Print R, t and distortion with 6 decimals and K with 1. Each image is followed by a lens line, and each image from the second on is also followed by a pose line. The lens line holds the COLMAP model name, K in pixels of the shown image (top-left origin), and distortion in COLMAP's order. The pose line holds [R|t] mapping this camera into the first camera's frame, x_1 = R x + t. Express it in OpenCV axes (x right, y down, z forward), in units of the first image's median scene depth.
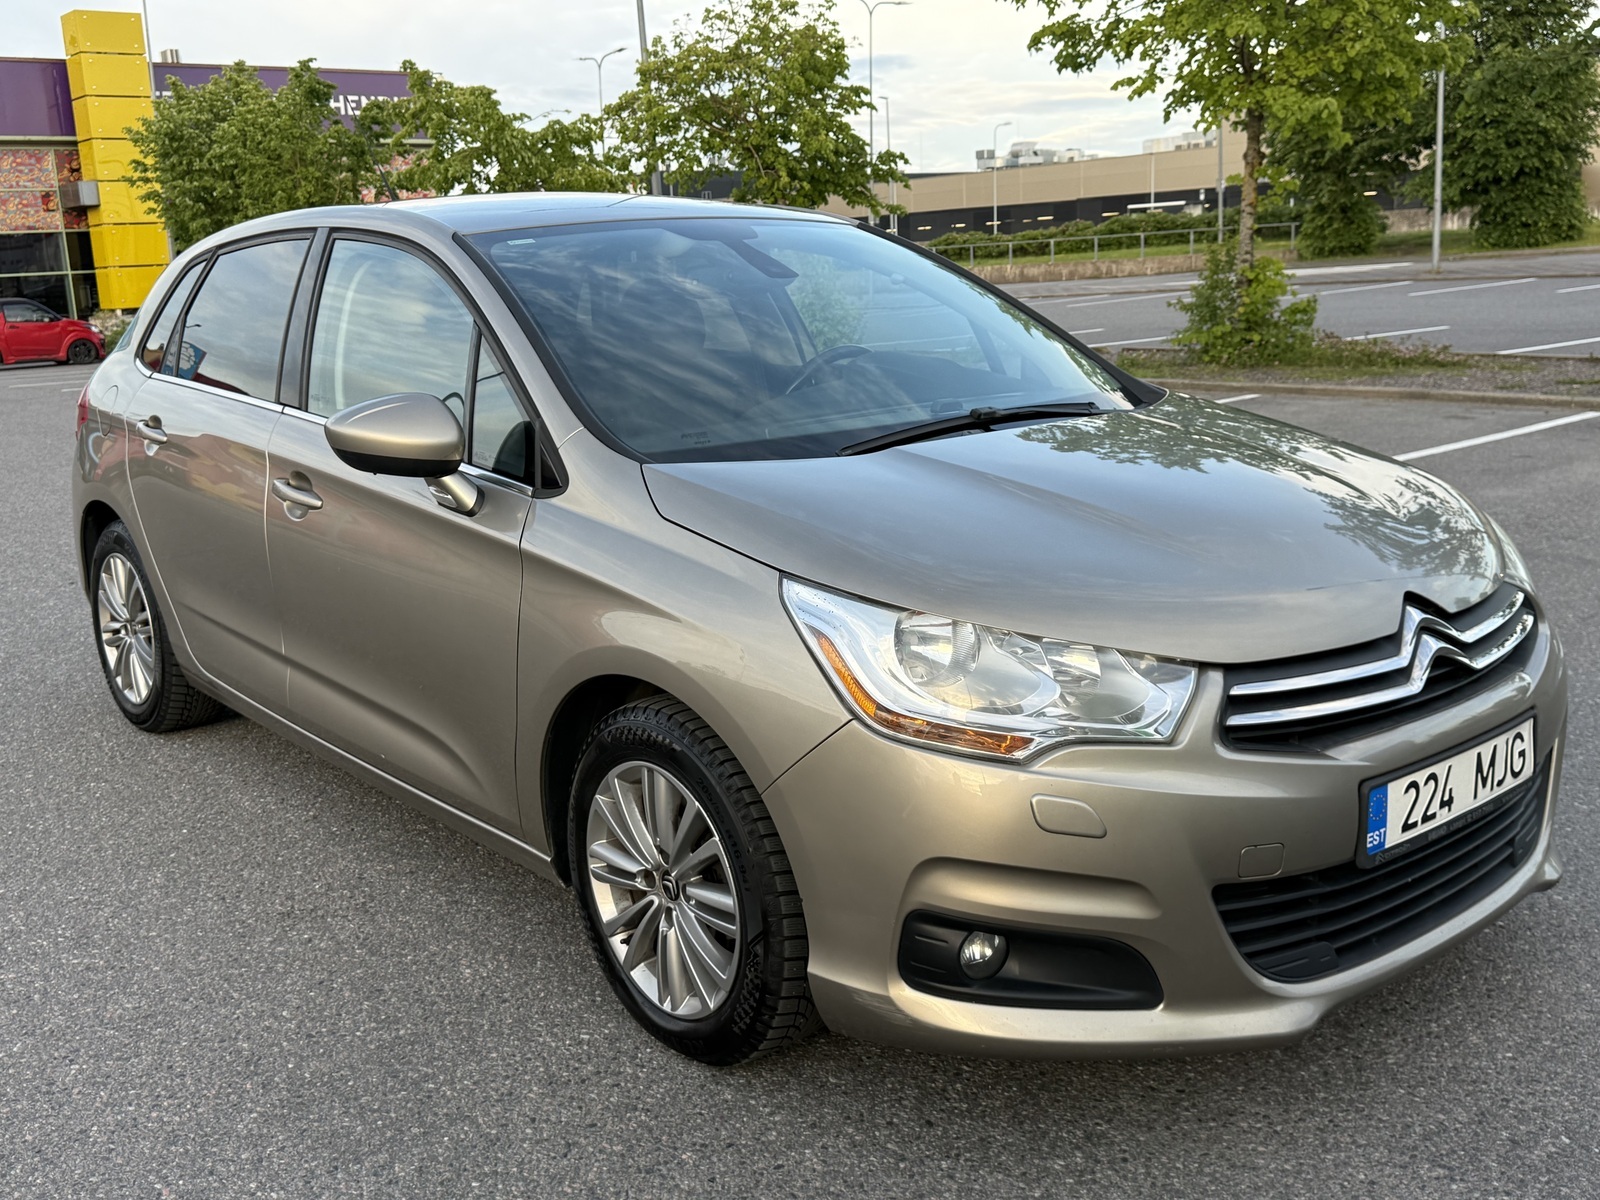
lens RADIAL K [[1616.0, 0, 801.9], [0, 1616.0, 590.1], [0, 0, 1]] dist [0.167538, -0.329359]
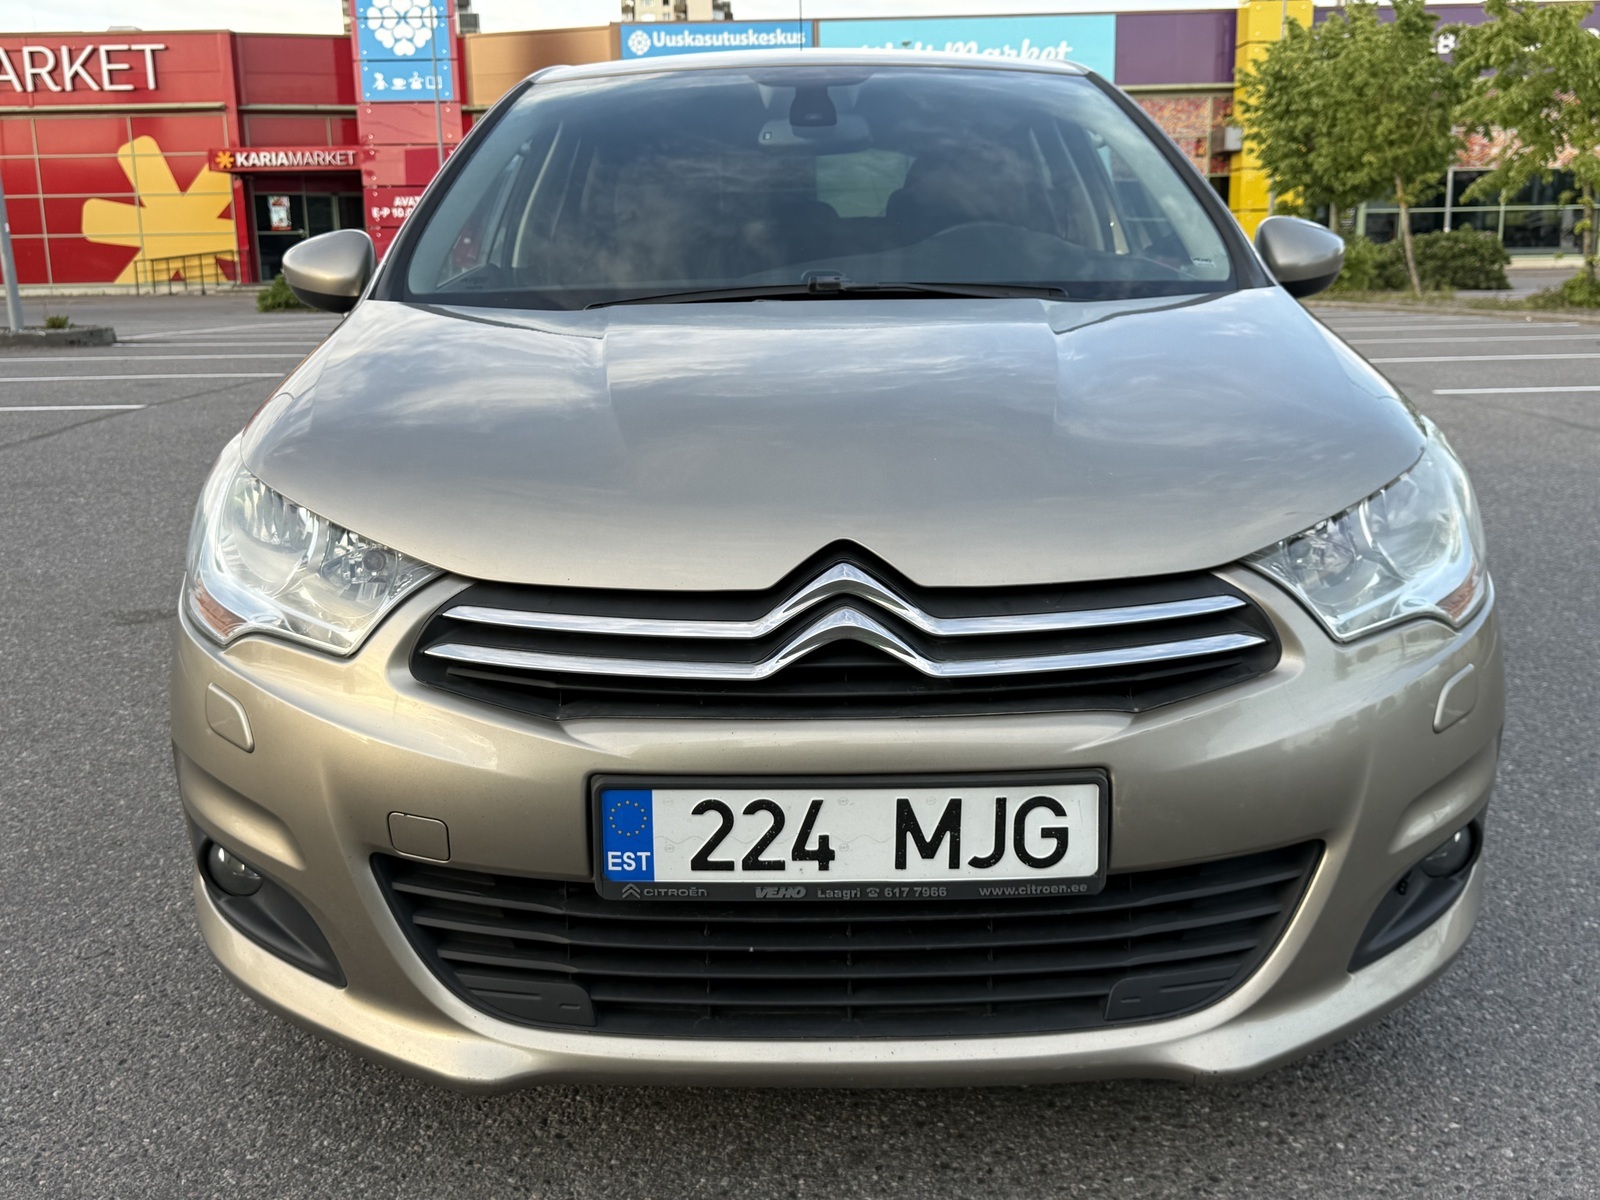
lens RADIAL K [[1616.0, 0, 801.9], [0, 1616.0, 590.1], [0, 0, 1]] dist [0.167538, -0.329359]
pose [[0.764984, 0.170485, -0.621075, 0.740113], [-0.153764, 0.984788, 0.080931, -0.029466], [0.625425, 0.033588, 0.779561, 0.446978]]
